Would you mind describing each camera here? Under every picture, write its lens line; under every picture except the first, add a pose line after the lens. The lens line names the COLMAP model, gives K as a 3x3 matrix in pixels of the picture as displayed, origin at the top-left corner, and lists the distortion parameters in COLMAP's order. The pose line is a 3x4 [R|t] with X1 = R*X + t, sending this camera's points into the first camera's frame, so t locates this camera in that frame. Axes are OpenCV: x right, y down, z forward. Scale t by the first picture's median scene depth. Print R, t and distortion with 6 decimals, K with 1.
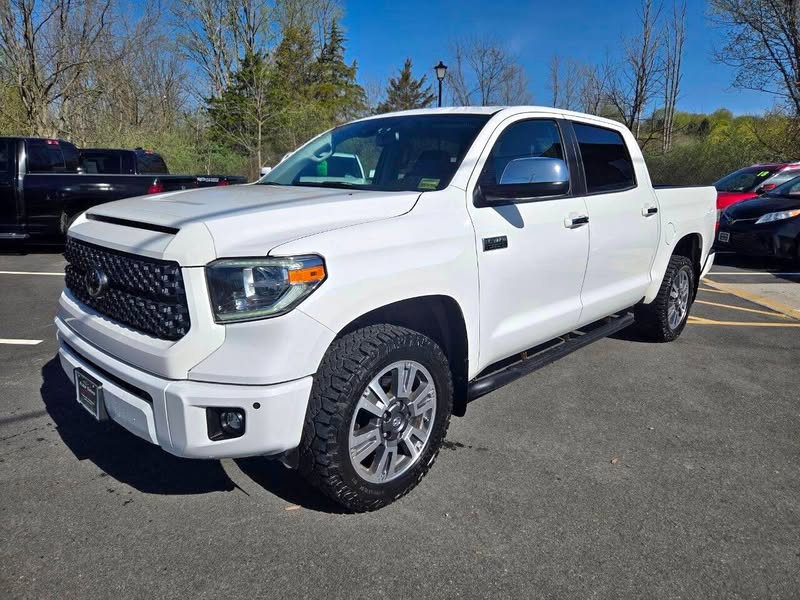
lens RADIAL K [[577.3, 0, 397.0], [0, 577.3, 303.0], [0, 0, 1]] dist [0.032032, -0.000038]
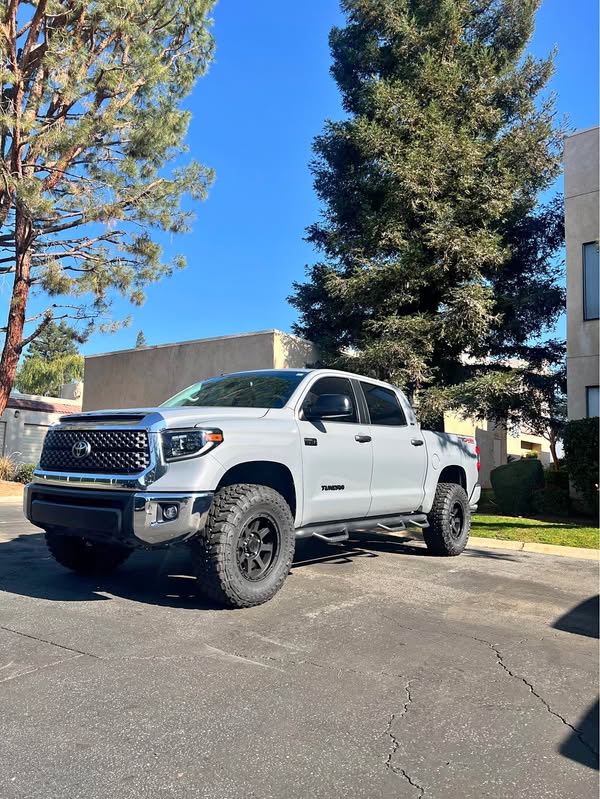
lens RADIAL K [[576.6, 0, 301.6], [0, 576.6, 398.9], [0, 0, 1]] dist [0.032032, -0.000038]
pose [[0.991671, 0.042218, 0.121683, -0.064194], [-0.004961, 0.956571, -0.291457, 0.244951], [-0.128703, 0.288426, 0.948813, -0.583998]]
